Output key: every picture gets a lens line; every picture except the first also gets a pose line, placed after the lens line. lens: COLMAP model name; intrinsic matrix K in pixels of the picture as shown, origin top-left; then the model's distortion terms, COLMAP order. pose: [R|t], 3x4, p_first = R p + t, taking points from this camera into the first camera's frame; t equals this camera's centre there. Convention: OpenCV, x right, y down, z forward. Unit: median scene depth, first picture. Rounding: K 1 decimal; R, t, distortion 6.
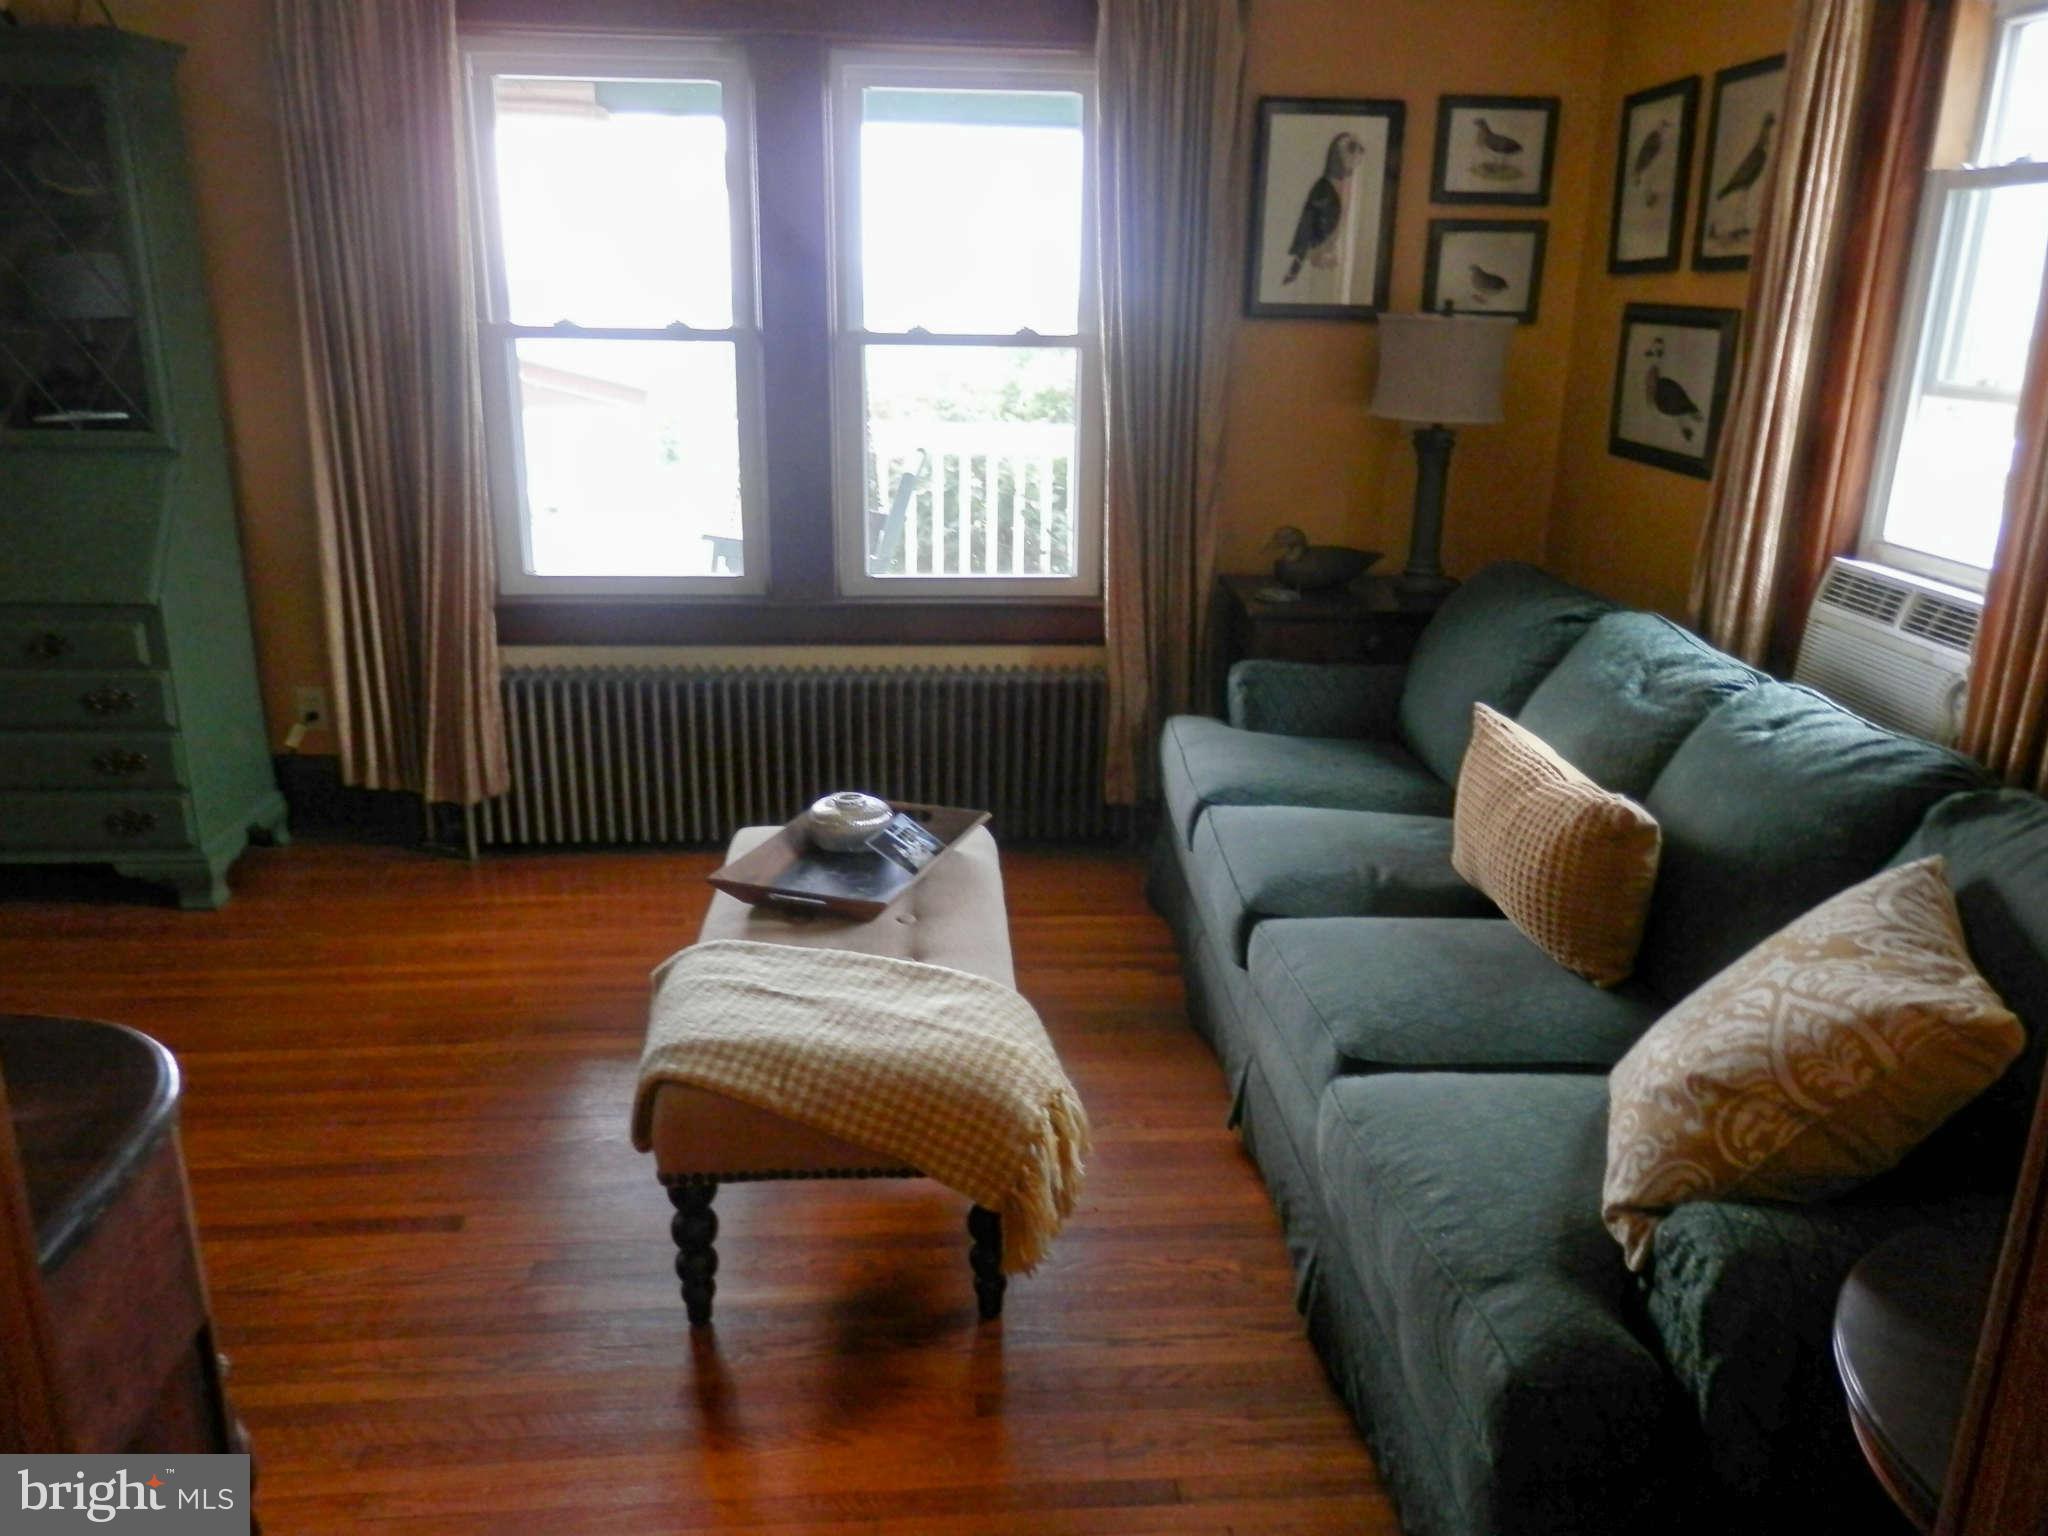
lens RADIAL K [[1527.2, 0, 1024.0], [0, 1527.2, 768.0], [0, 0, 1]] dist [0.006718, -0.000506]
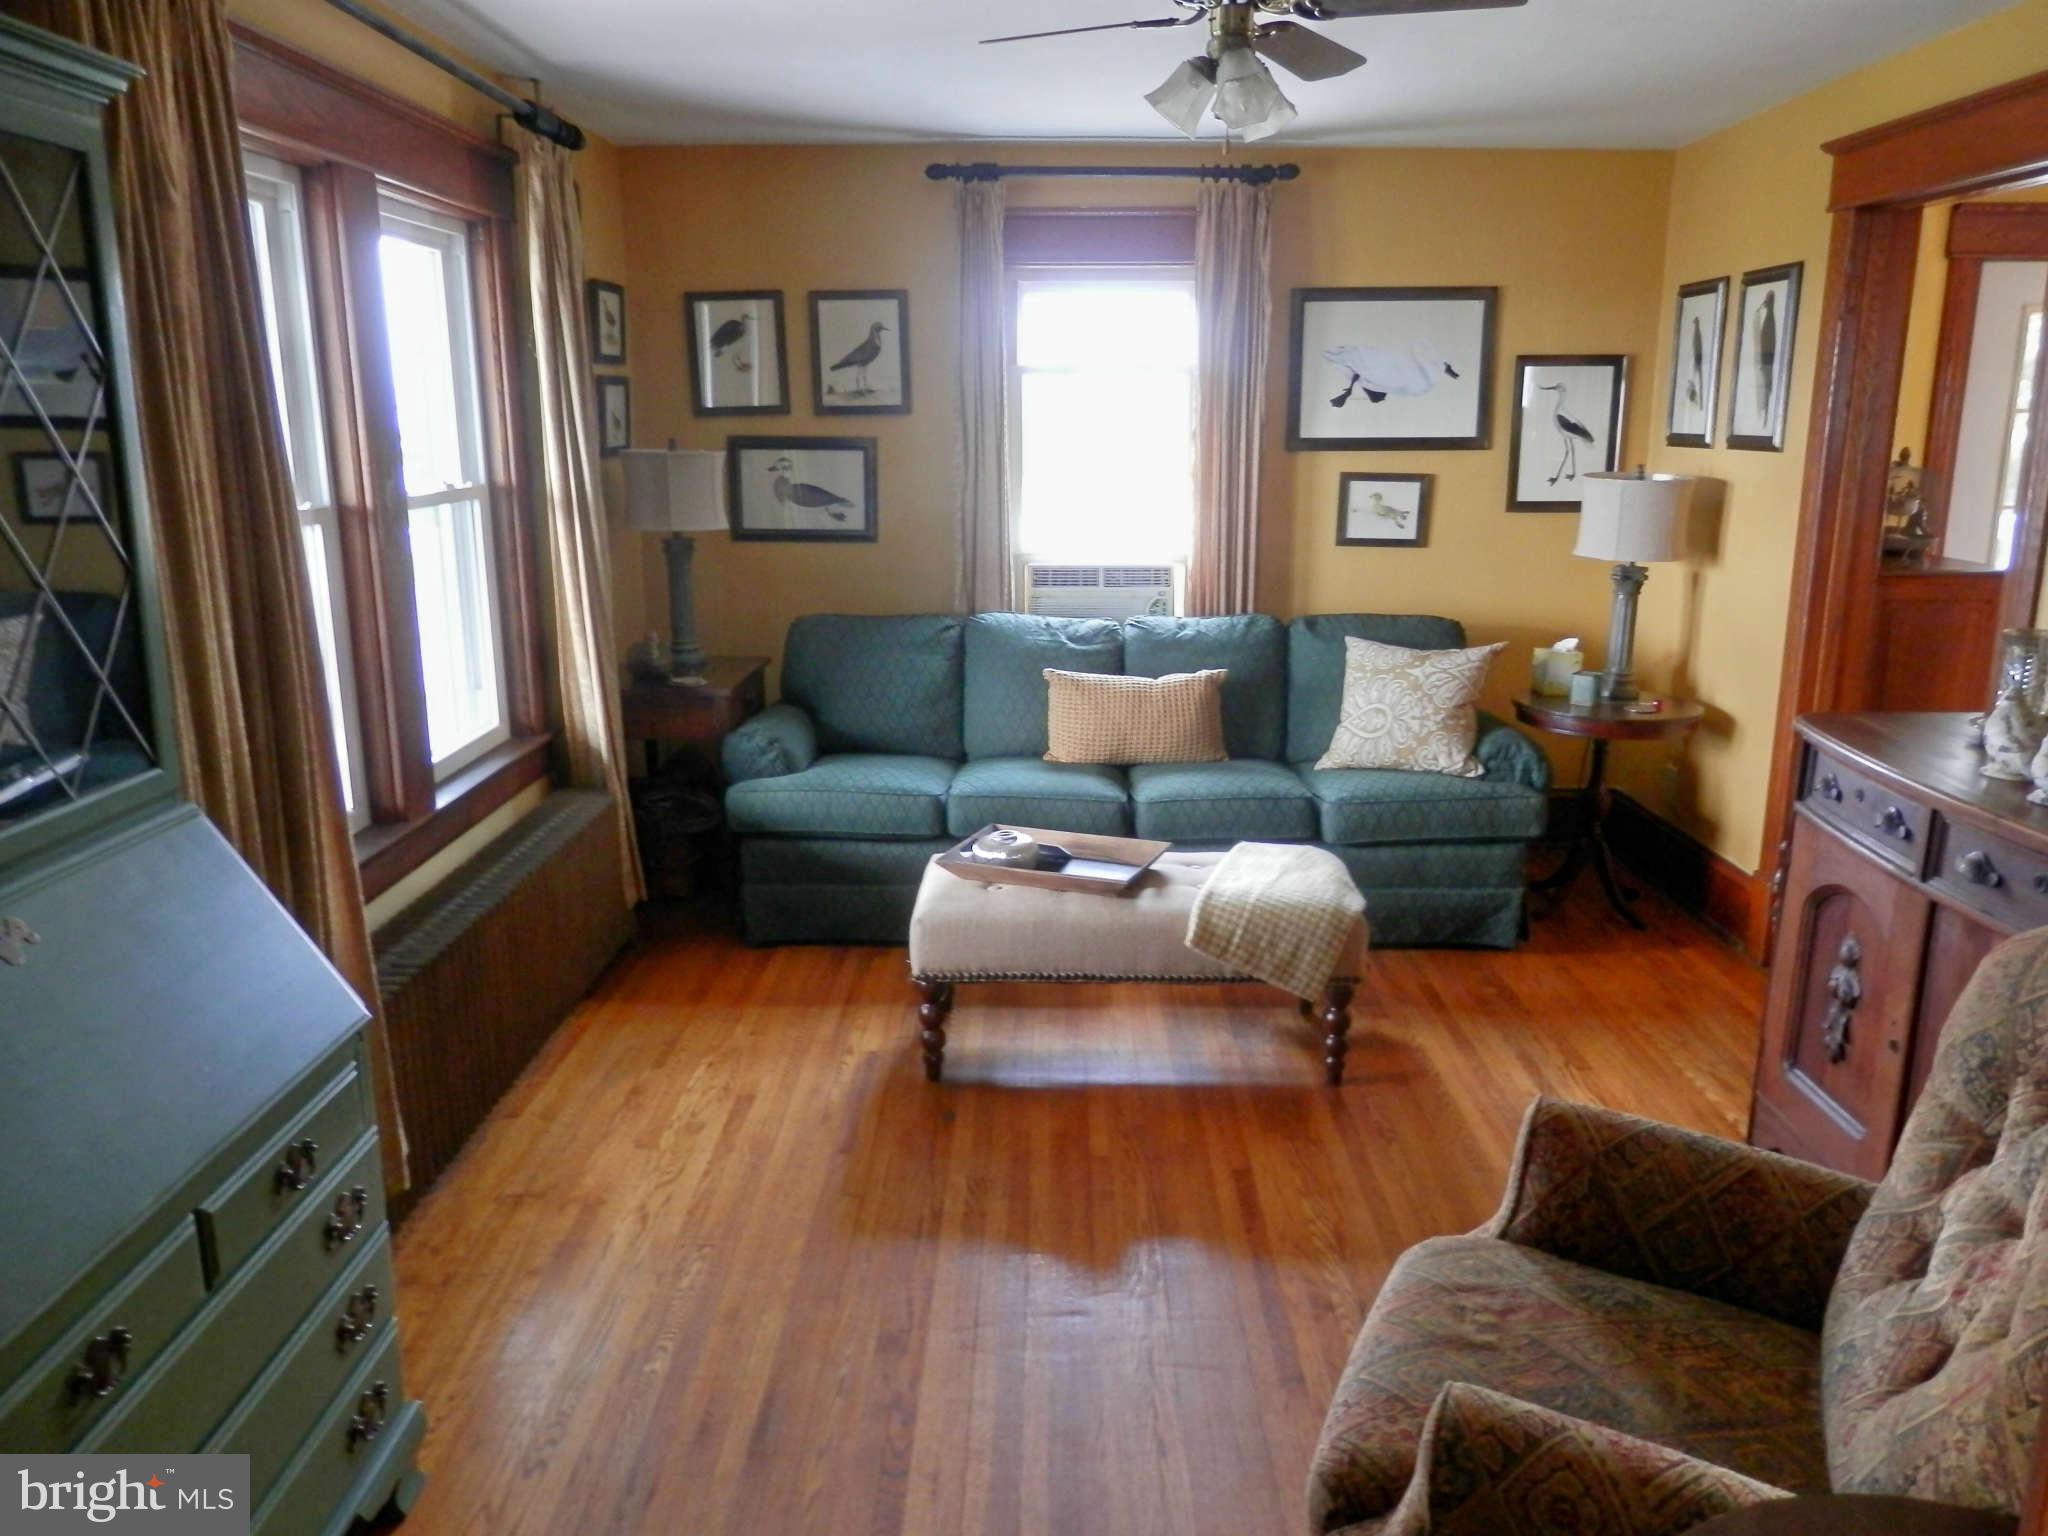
lens RADIAL K [[1527.2, 0, 1024.0], [0, 1527.2, 768.0], [0, 0, 1]] dist [0.006718, -0.000506]
pose [[0.088805, -0.241759, 0.966264, -1.122095], [0.304868, 0.930136, 0.204701, -0.244090], [-0.948245, 0.276404, 0.156305, 0.656979]]
